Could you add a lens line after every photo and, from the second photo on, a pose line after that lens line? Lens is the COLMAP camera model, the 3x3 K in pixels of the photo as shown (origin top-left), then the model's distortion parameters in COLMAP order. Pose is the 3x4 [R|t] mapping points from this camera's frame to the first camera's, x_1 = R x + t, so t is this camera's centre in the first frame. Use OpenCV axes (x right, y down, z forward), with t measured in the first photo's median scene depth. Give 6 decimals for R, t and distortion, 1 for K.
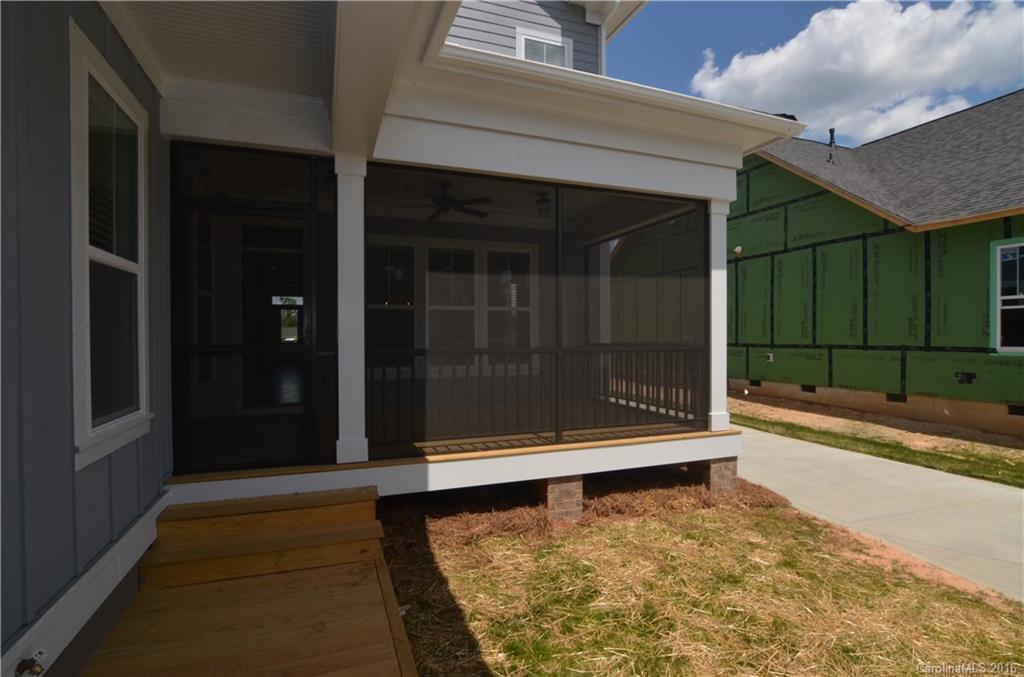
lens RADIAL K [[495.3, 0, 510.5], [0, 495.3, 336.6], [0, 0, 1]] dist [-0.010699, 0.005077]
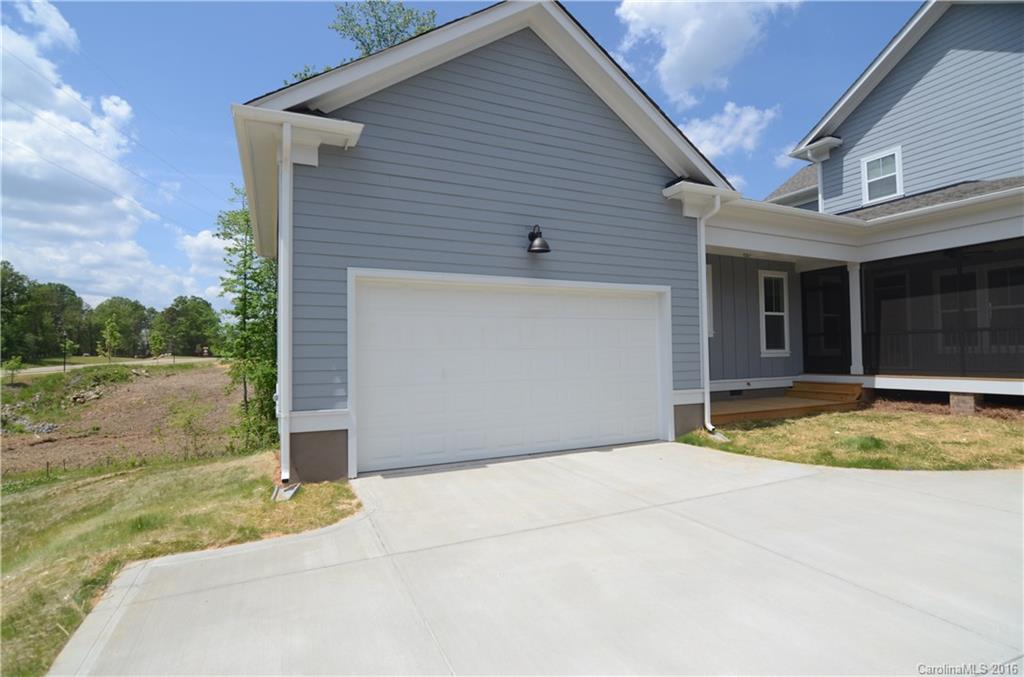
lens RADIAL K [[495.3, 0, 511.0], [0, 495.3, 339.9], [0, 0, 1]] dist [-0.010699, 0.005077]
pose [[0.099250, -0.033413, -0.994501, 2.125077], [0.000743, 0.999438, -0.033505, 0.145791], [0.995062, 0.002586, 0.099219, -1.132089]]
